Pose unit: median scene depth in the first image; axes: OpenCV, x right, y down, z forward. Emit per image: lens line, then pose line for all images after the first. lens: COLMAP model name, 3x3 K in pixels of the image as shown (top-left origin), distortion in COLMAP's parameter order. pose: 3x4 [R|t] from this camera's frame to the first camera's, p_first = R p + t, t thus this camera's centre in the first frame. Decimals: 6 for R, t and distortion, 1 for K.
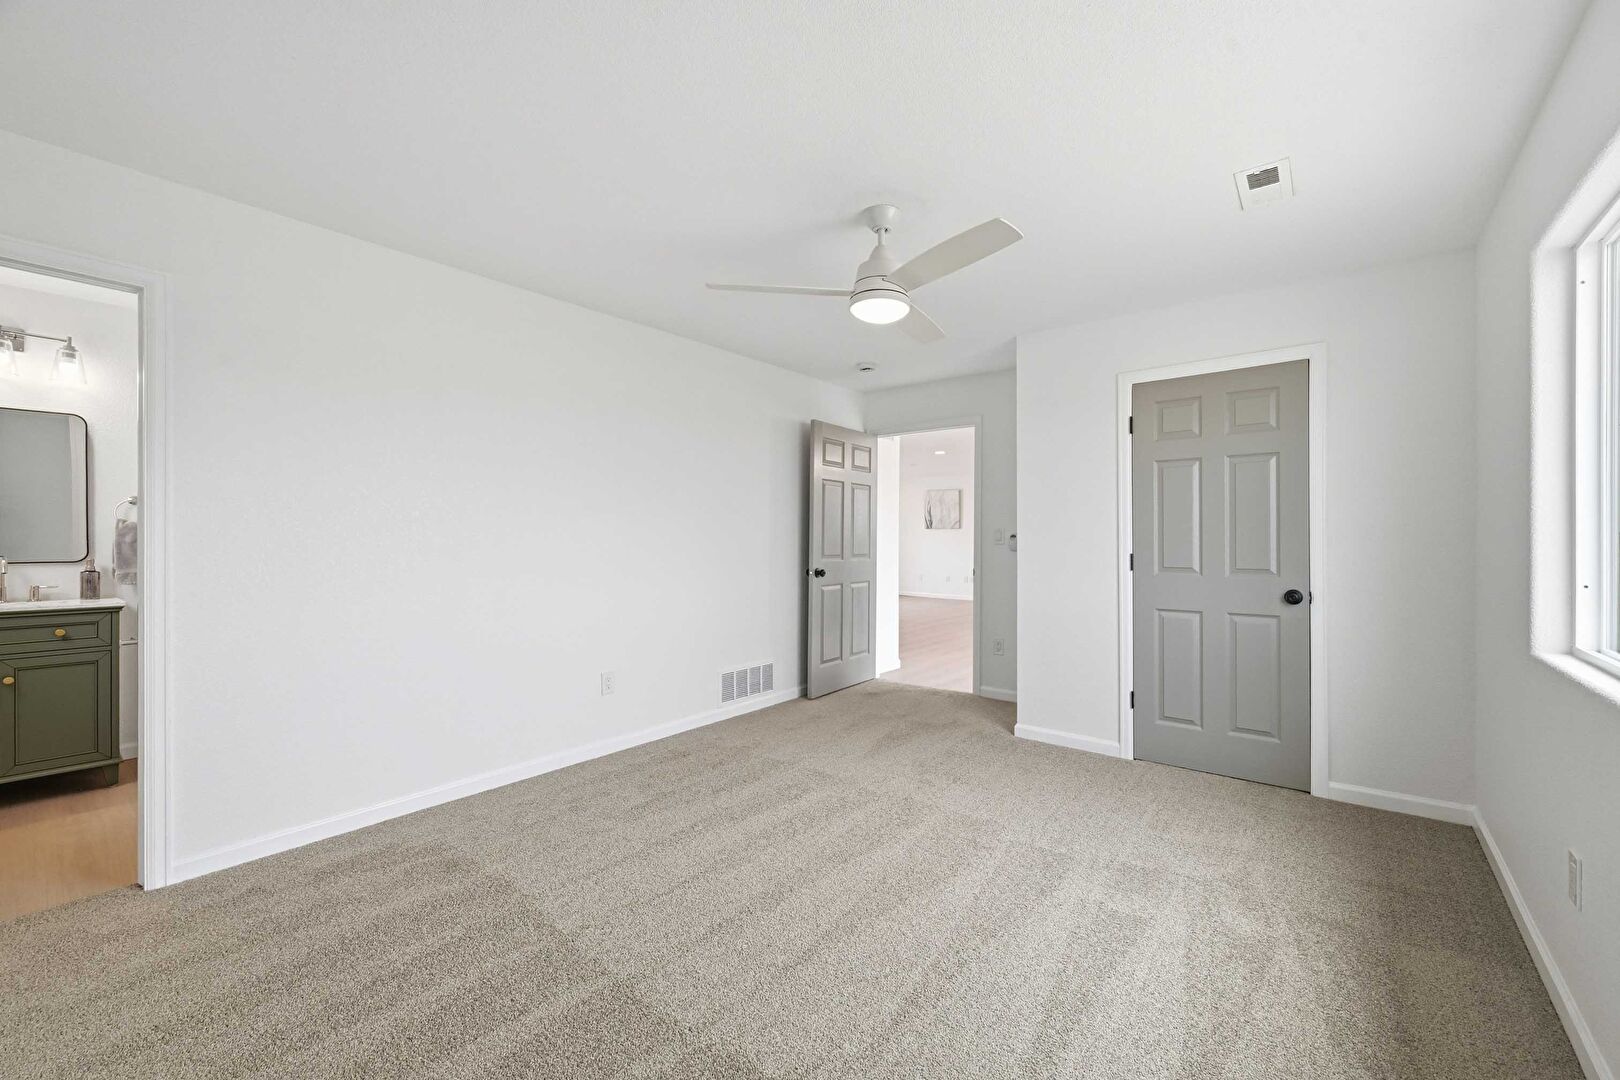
lens RADIAL K [[641.5, 0, 810.0], [0, 641.5, 540.0], [0, 0, 1]] dist [0.001566, 0.000327]
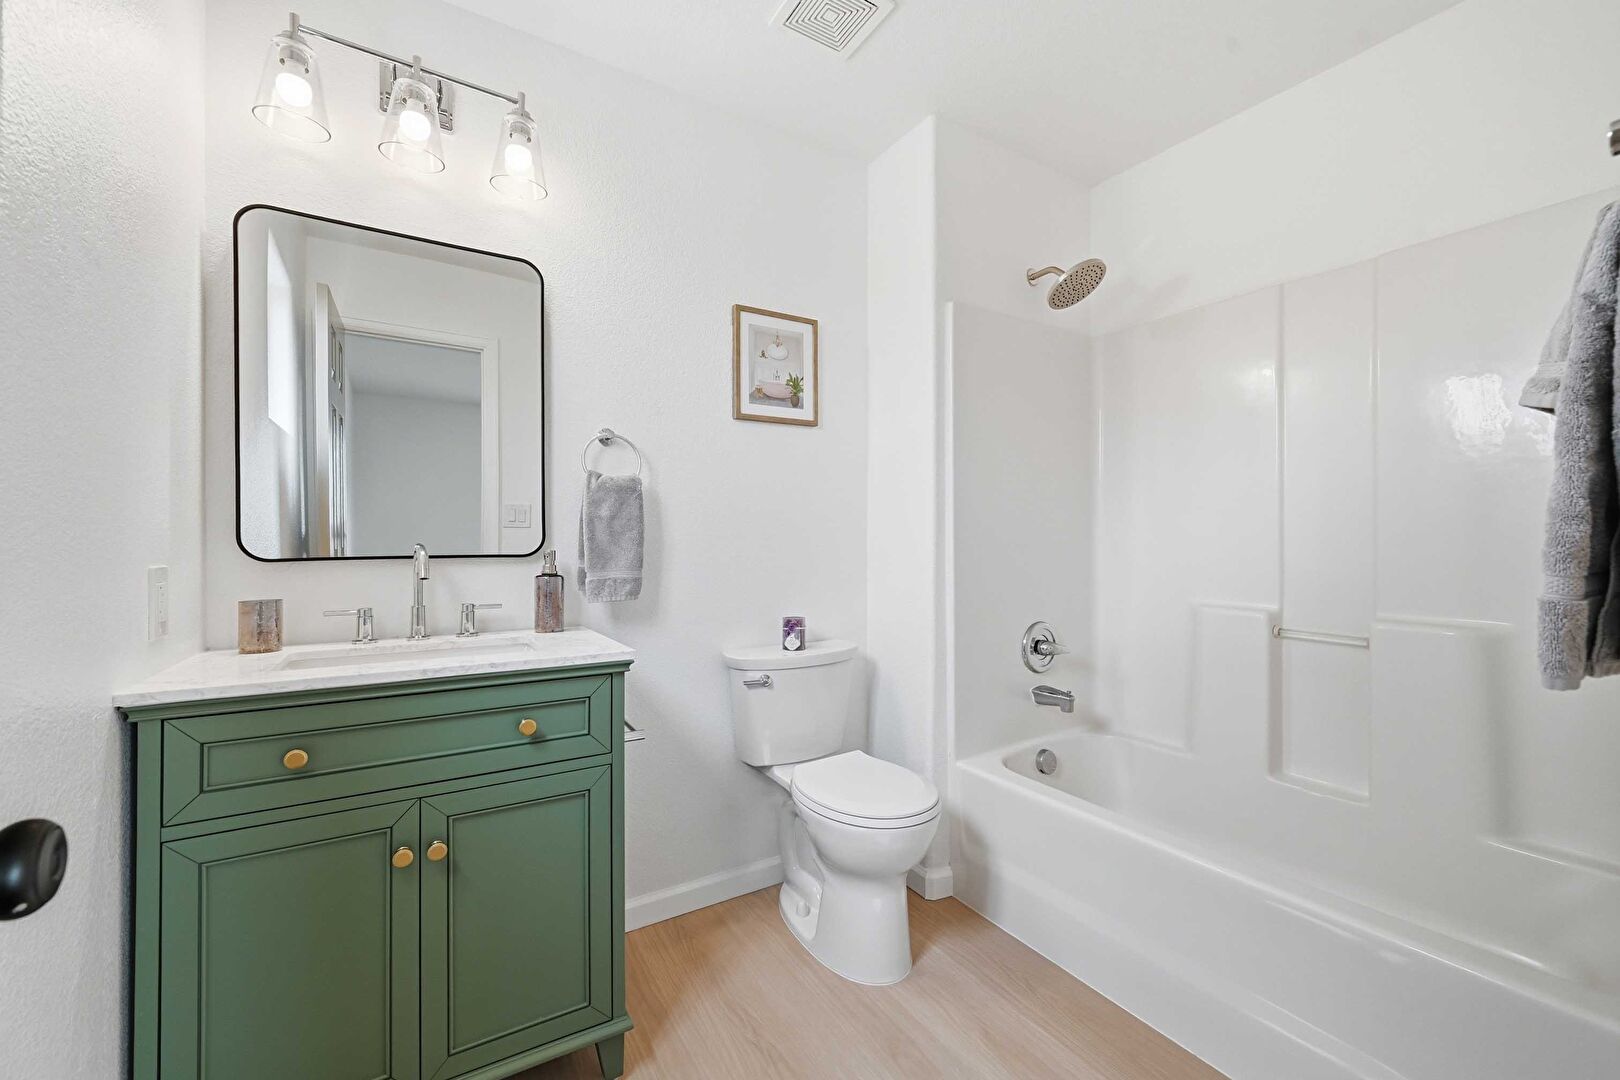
lens RADIAL K [[641.5, 0, 810.0], [0, 641.5, 540.0], [0, 0, 1]] dist [0.001566, 0.000327]
pose [[0.946575, -0.001671, -0.322480, -0.787029], [0.000831, 0.999996, -0.002742, 0.023514], [0.322483, 0.002327, 0.946572, 0.610363]]
